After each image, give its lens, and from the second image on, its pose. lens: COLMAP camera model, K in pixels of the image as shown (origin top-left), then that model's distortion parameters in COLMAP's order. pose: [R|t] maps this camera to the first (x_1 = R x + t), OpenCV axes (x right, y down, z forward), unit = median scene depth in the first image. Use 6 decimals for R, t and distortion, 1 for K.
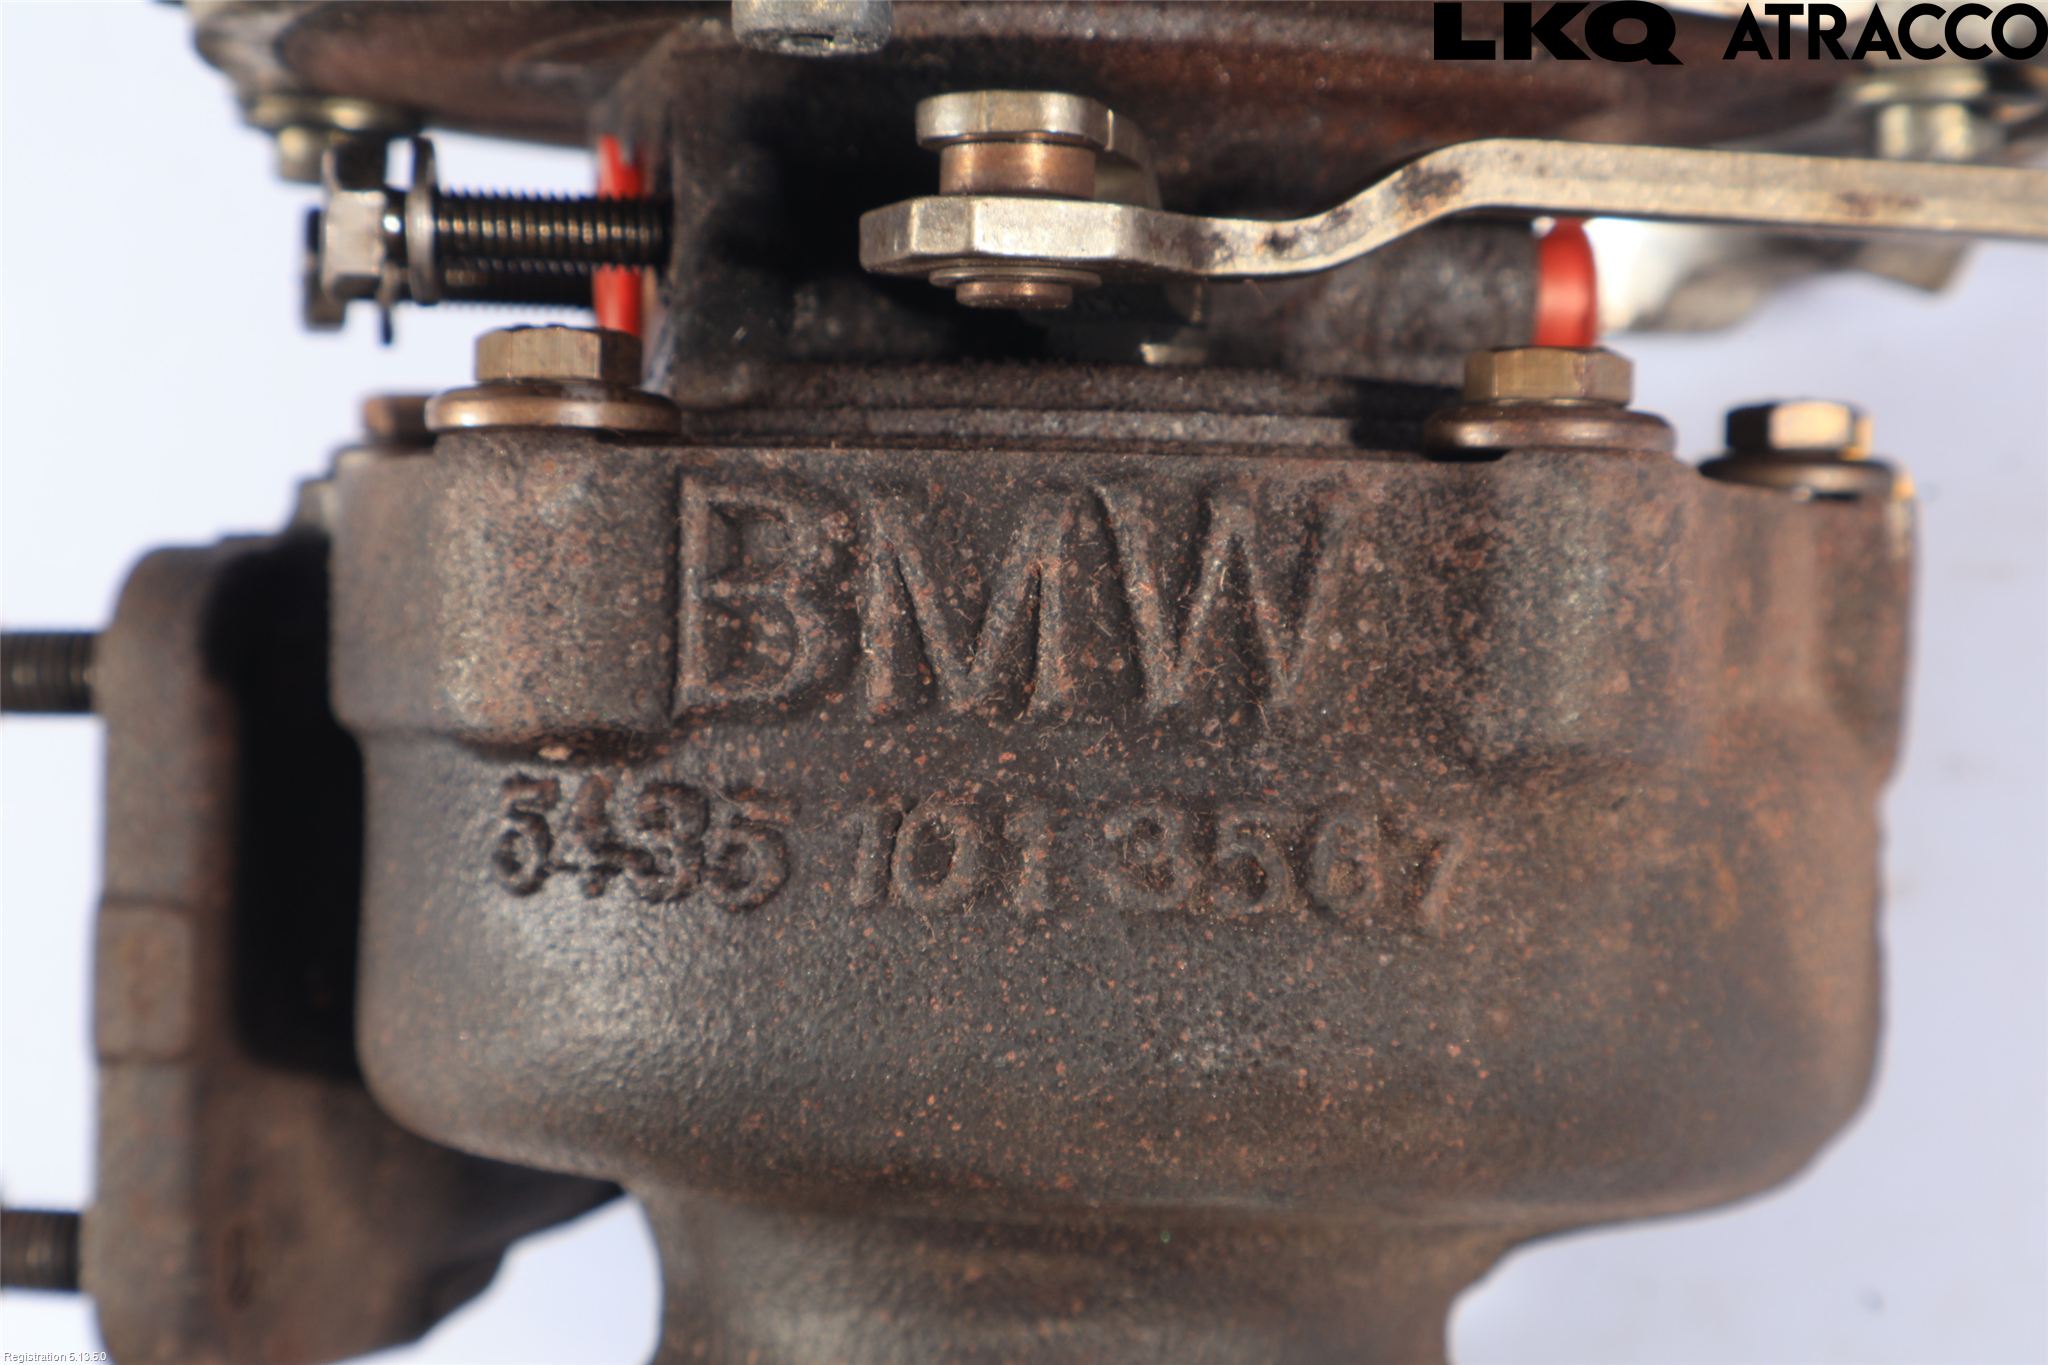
lens RADIAL K [[4364.2, 0, 1023.3], [0, 4364.2, 685.6], [0, 0, 1]] dist [-0.018153, 0.000000]
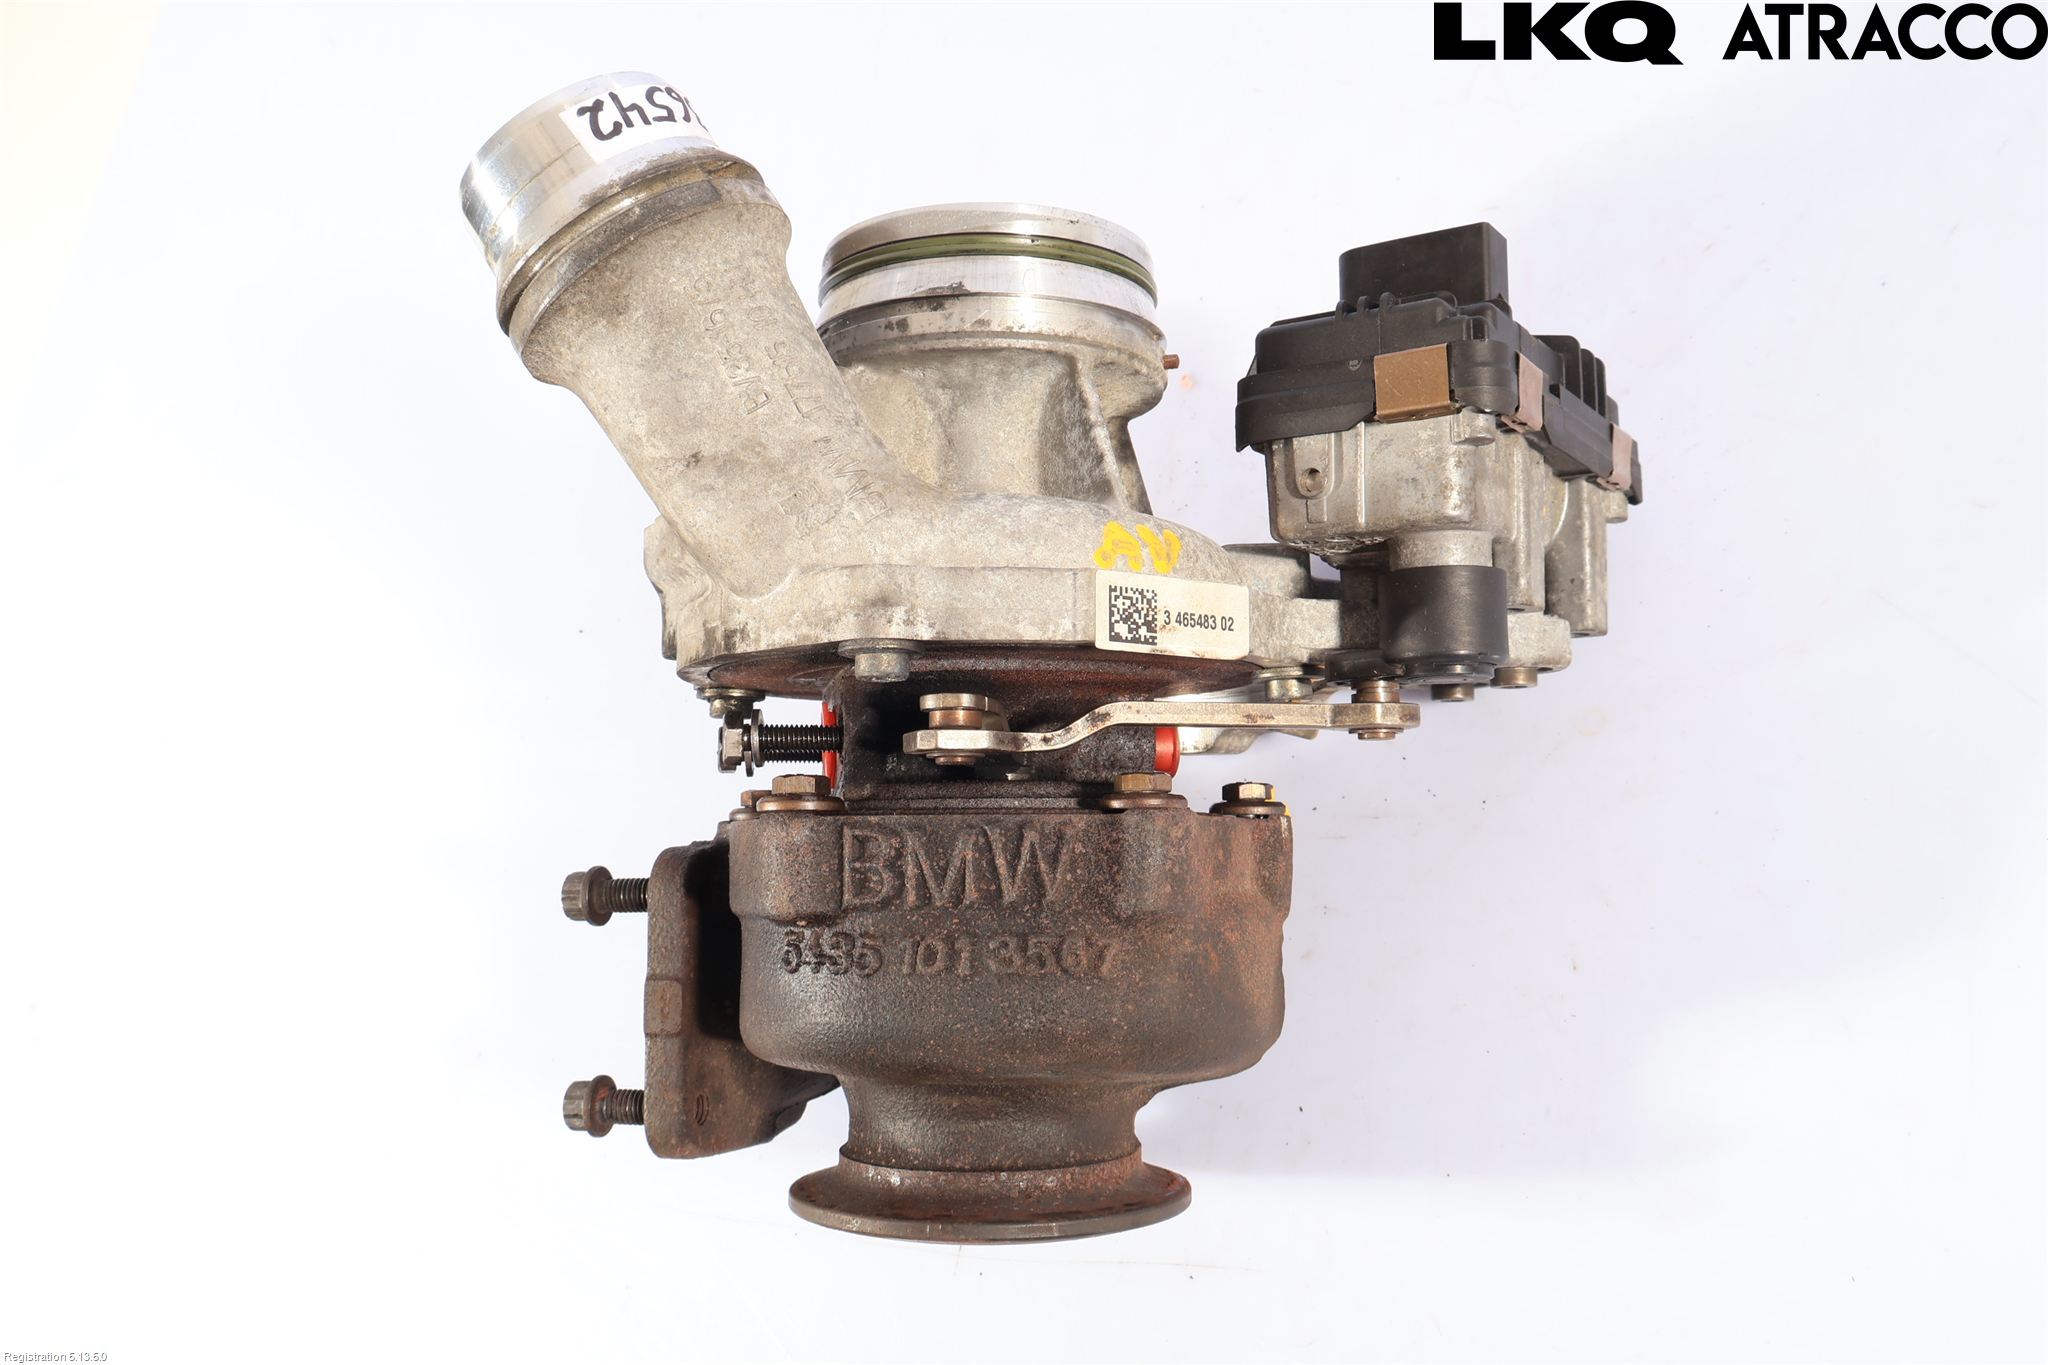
lens RADIAL K [[1801.7, 0, 1028.2], [0, 1801.7, 675.9], [0, 0, 1]] dist [0.011319, -0.002268]
pose [[0.999525, -0.028293, -0.012257, 0.060357], [0.026820, 0.993887, -0.107092, -0.014971], [0.015212, 0.106712, 0.994174, -0.195395]]
